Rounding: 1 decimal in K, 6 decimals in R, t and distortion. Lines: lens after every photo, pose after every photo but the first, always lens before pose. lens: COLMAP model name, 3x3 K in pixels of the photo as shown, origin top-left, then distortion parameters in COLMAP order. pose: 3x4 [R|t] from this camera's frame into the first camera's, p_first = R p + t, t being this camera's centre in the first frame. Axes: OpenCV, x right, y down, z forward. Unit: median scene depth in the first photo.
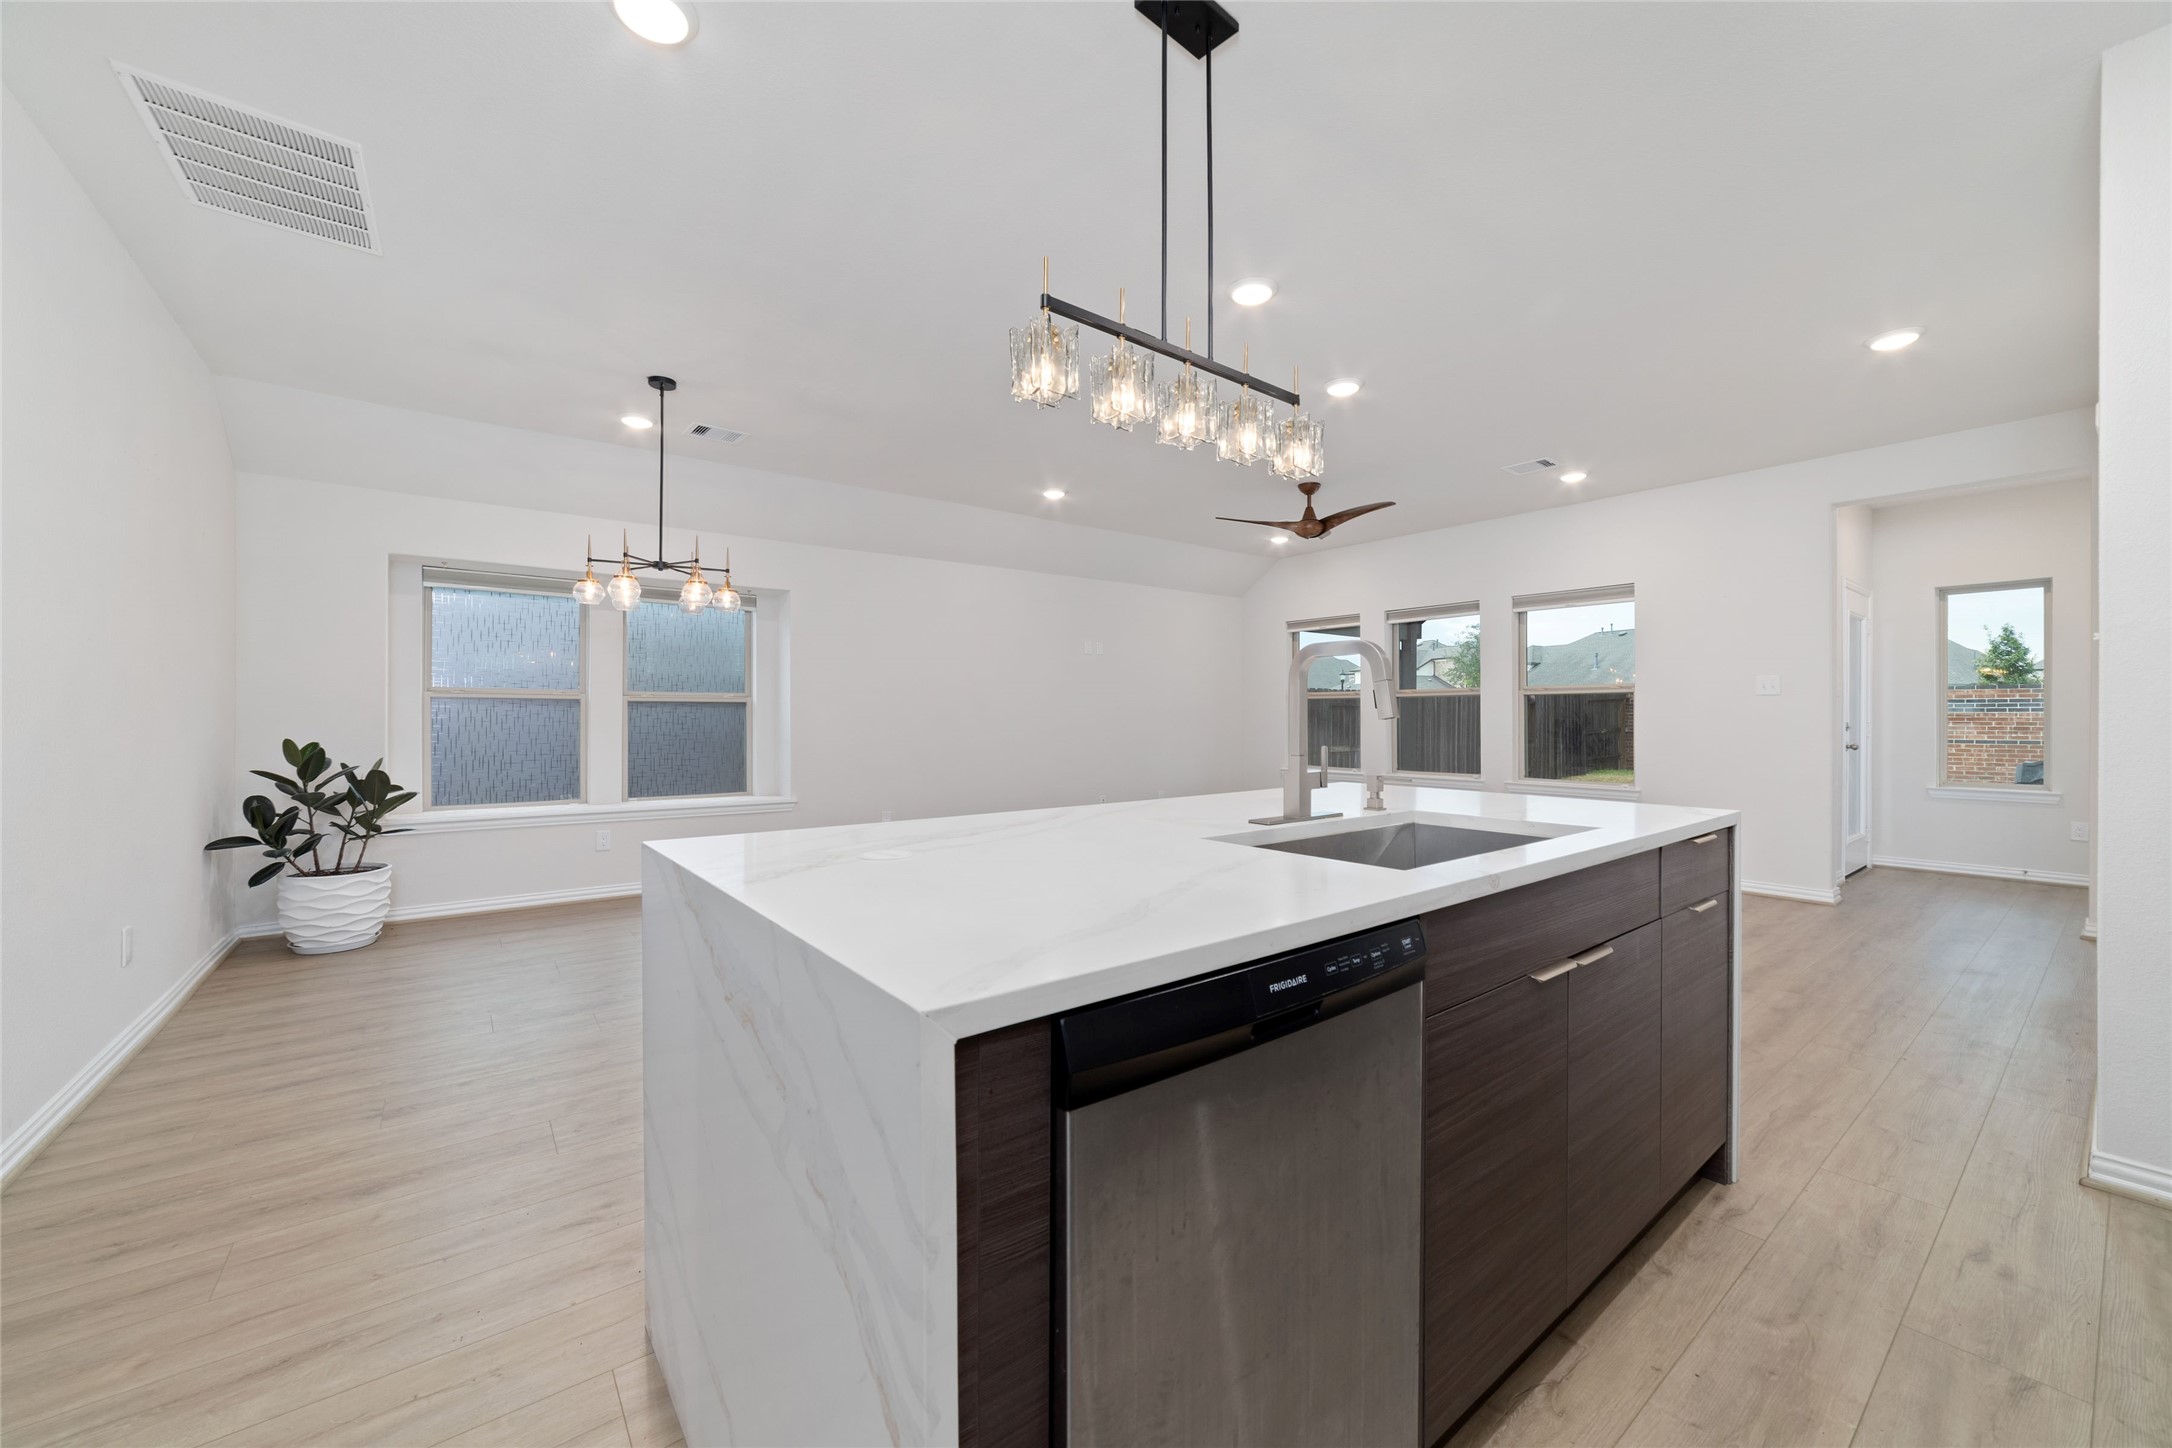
lens RADIAL K [[836.6, 0, 1091.4], [0, 836.6, 715.4], [0, 0, 1]] dist [-0.019303, 0.007917]
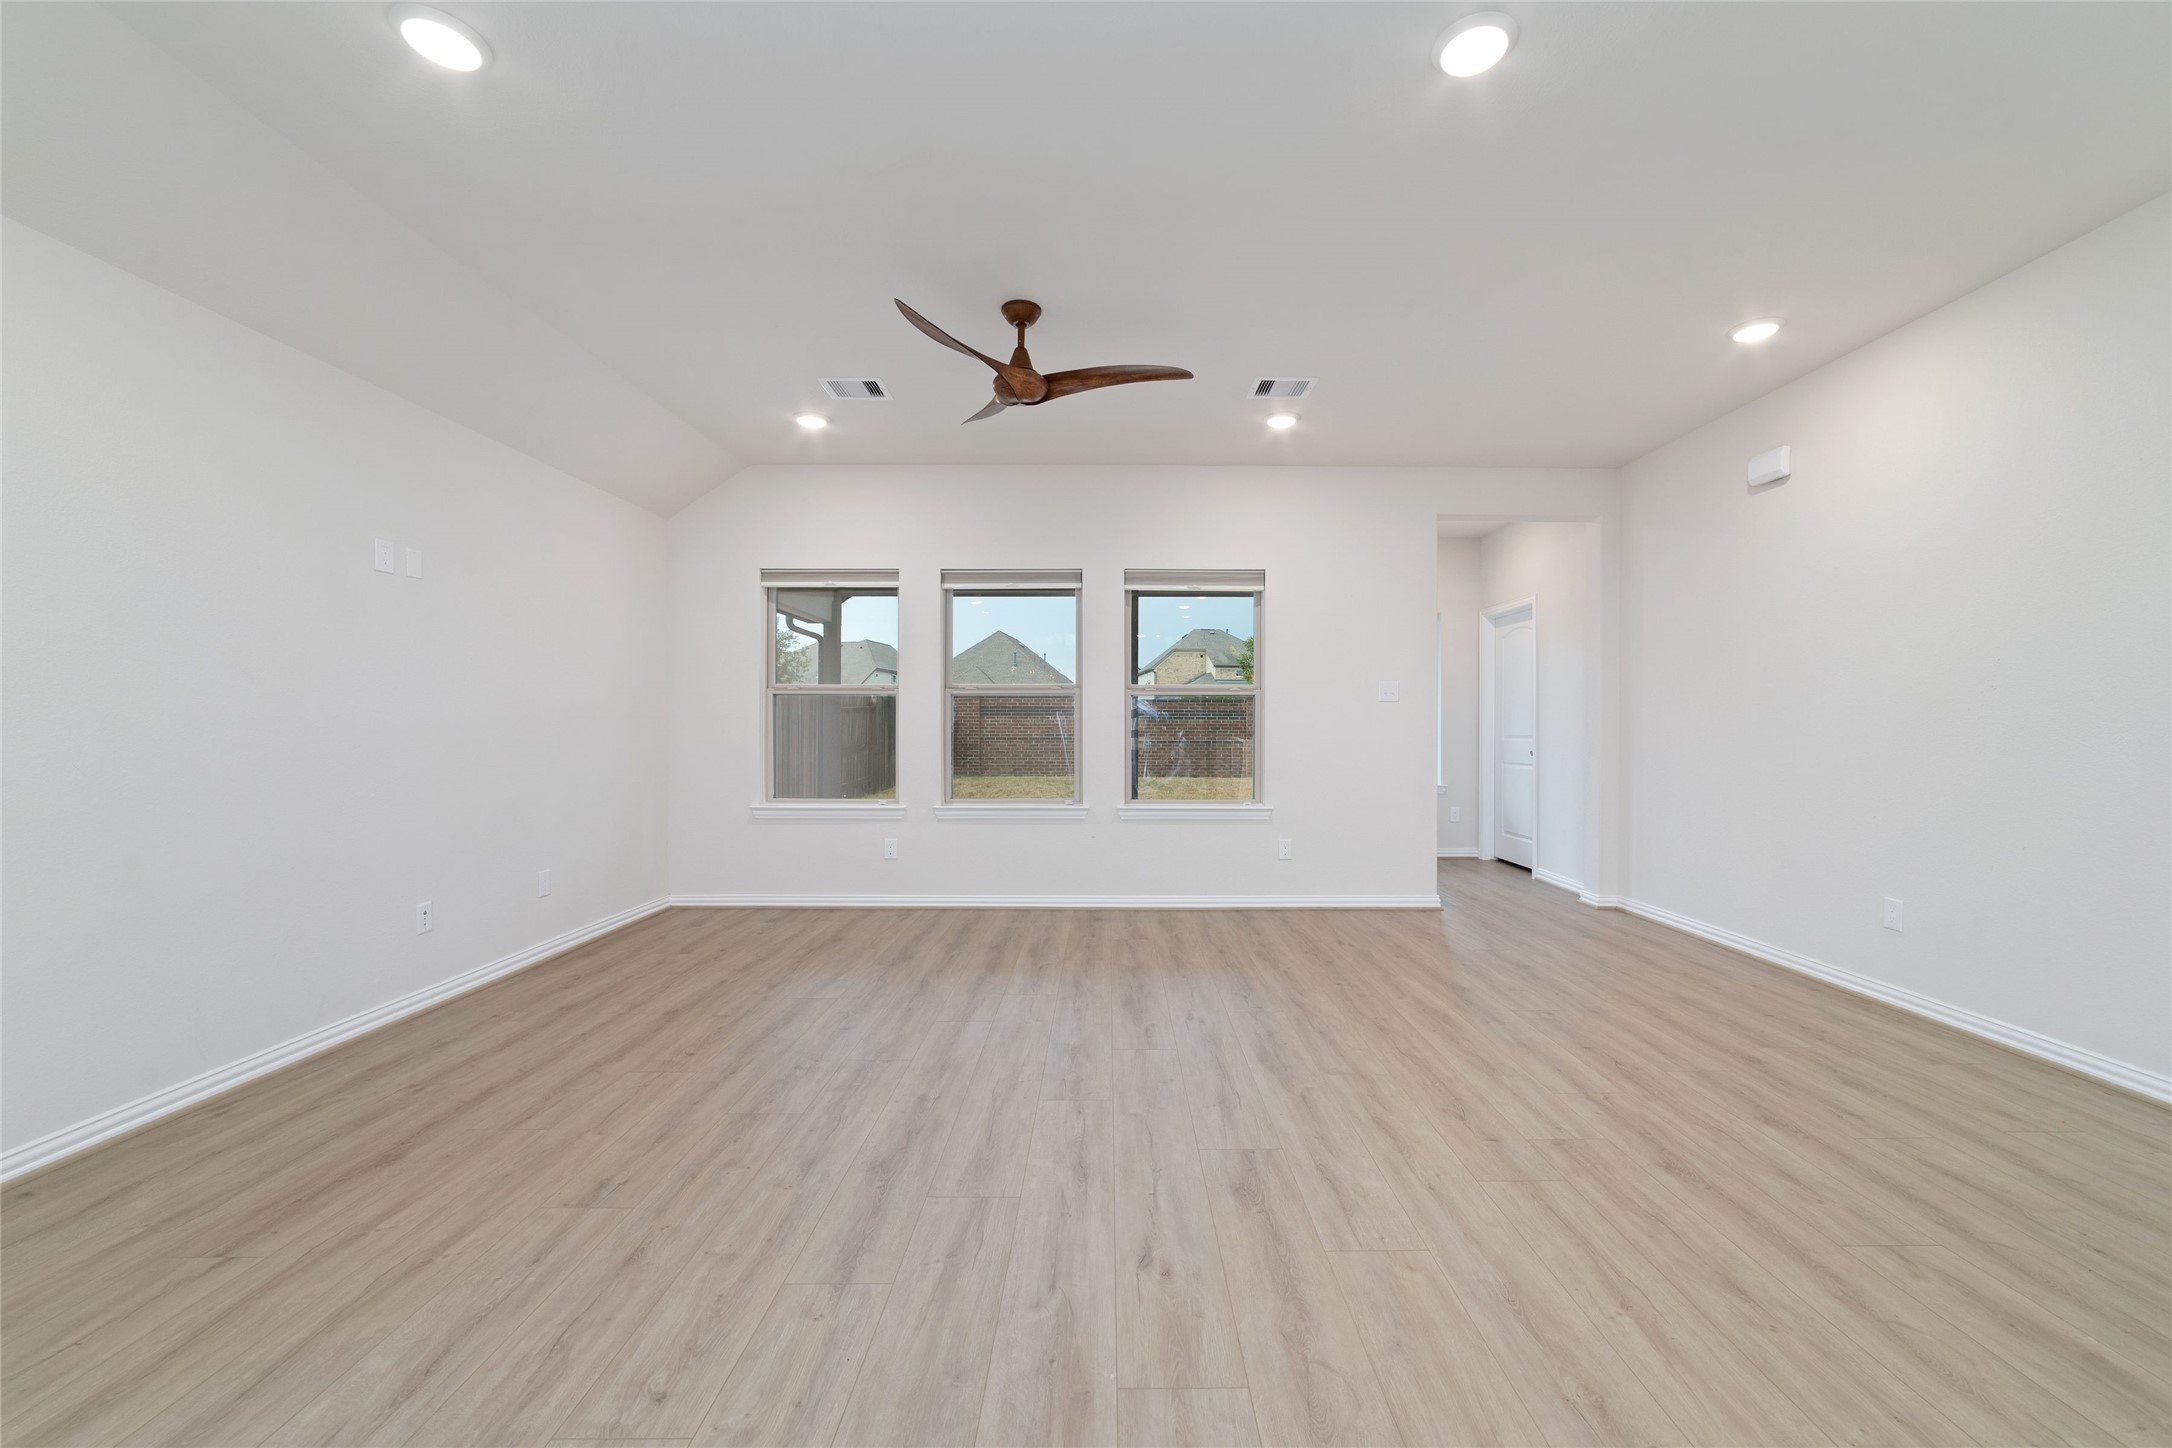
lens RADIAL K [[844.5, 0, 1120.2], [0, 844.5, 727.9], [0, 0, 1]] dist [-0.002929, 0.000570]
pose [[0.603166, -0.002455, 0.797612, -0.158300], [-0.003218, 0.999980, 0.005511, 0.001675], [-0.797609, -0.005890, 0.603146, 0.641064]]
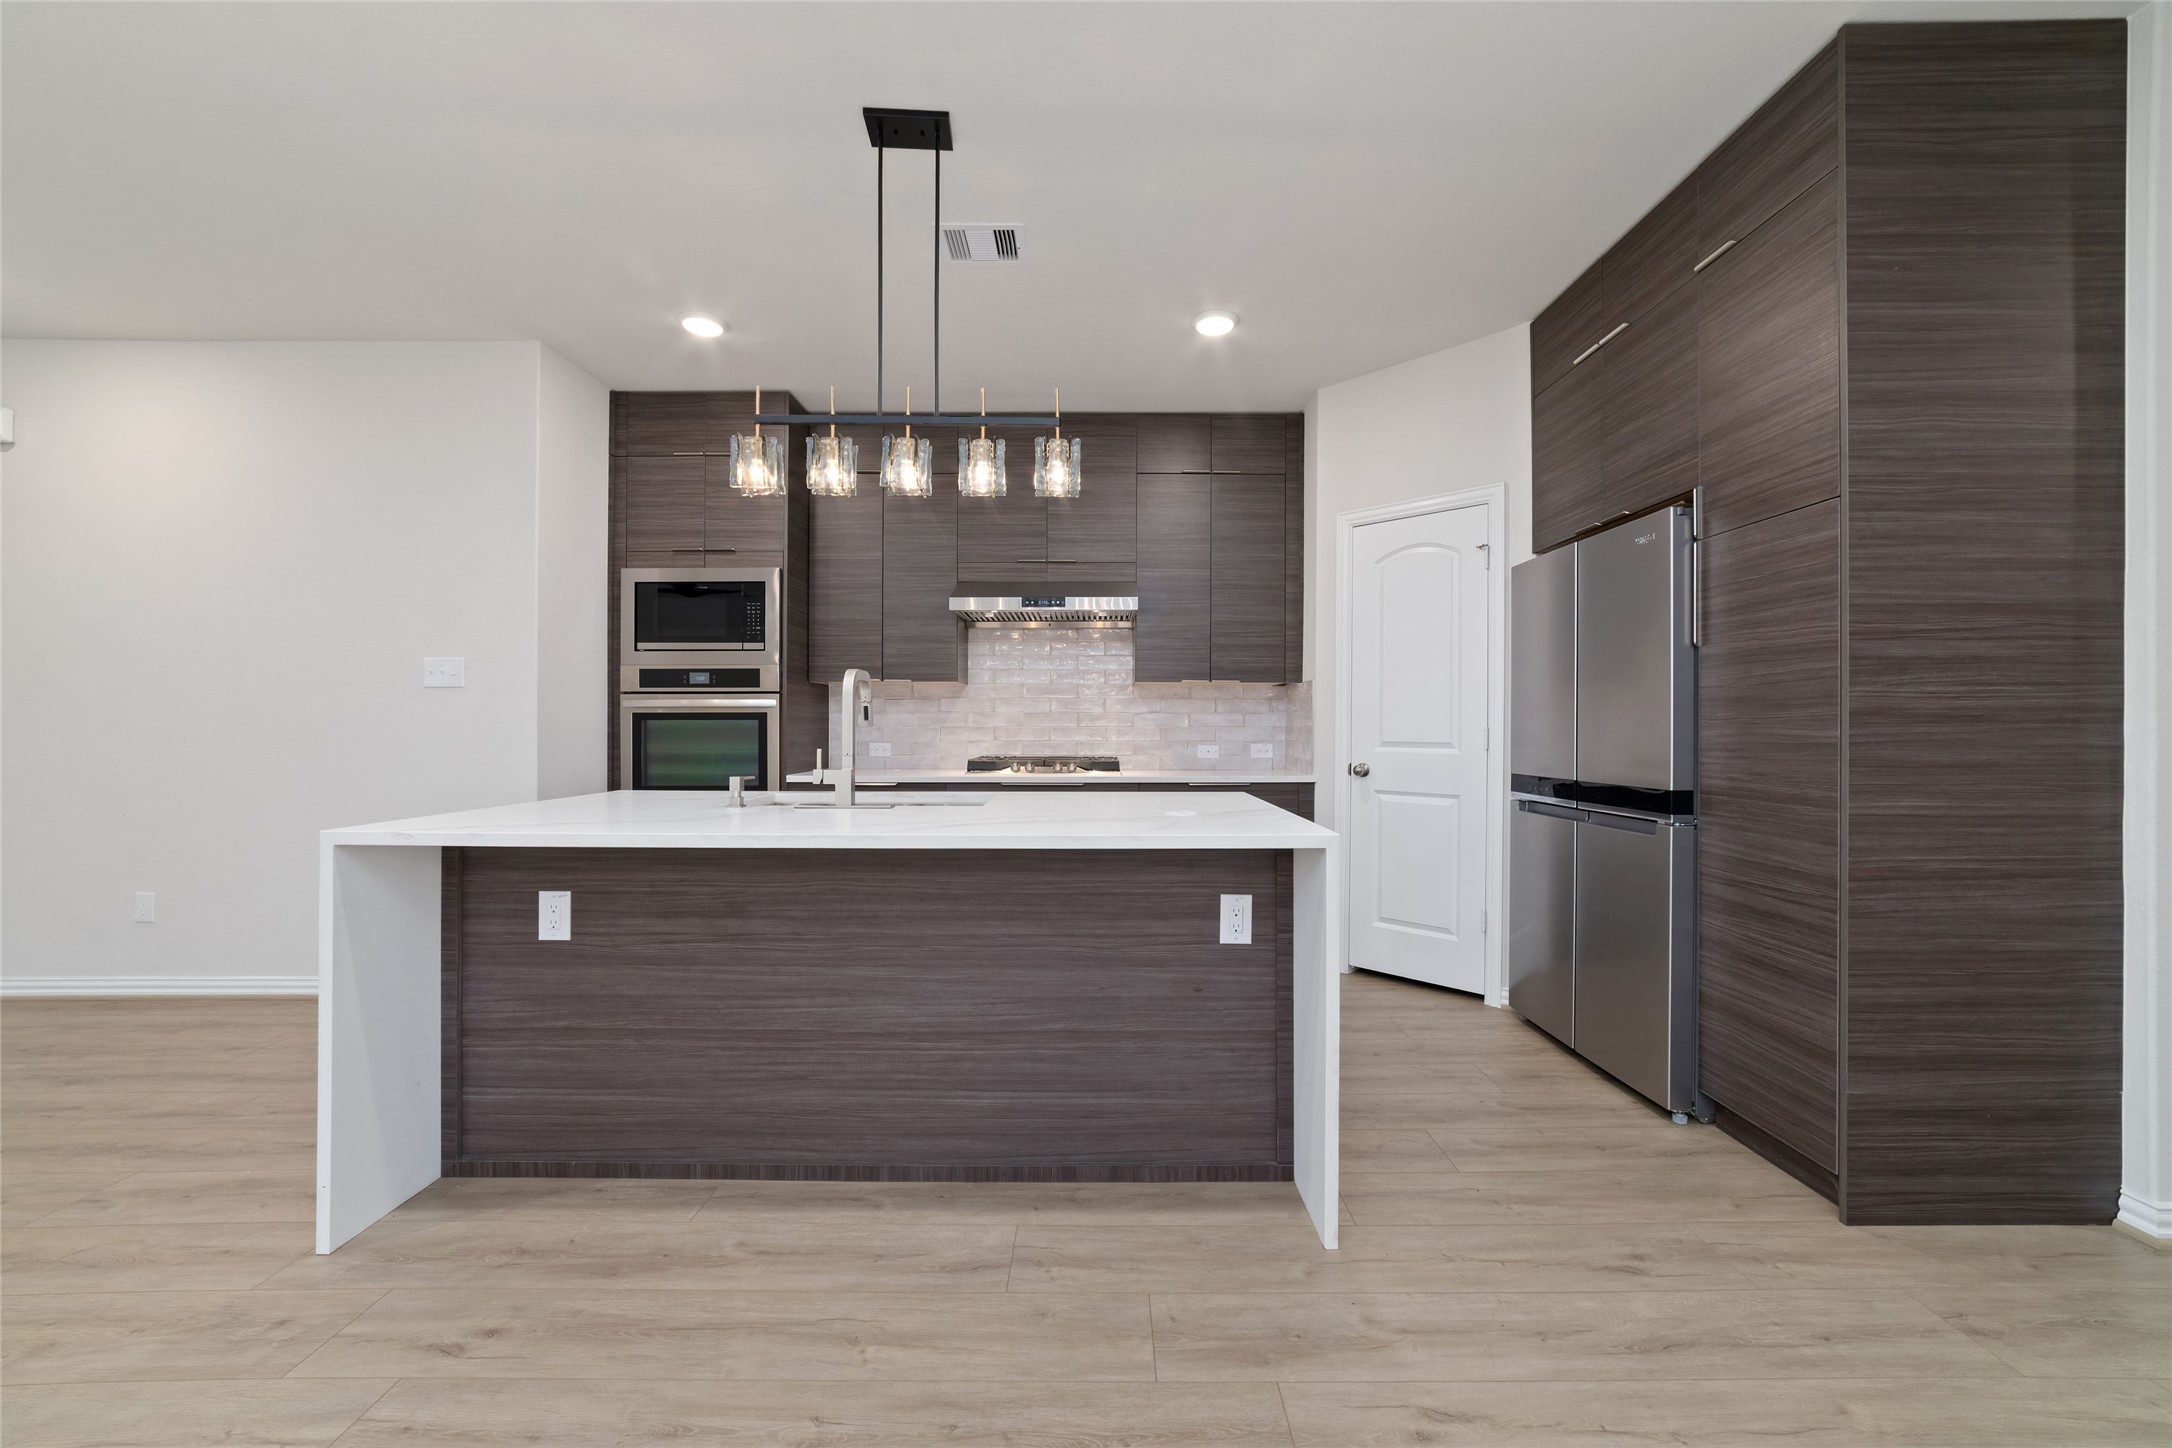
lens RADIAL K [[835.4, 0, 1101.6], [0, 835.4, 725.7], [0, 0, 1]] dist [-0.023391, 0.007964]
pose [[-0.791602, -0.001251, 0.611036, -0.282424], [-0.002361, 0.999997, -0.001012, 0.001208], [-0.611032, -0.002244, -0.791603, 0.609264]]
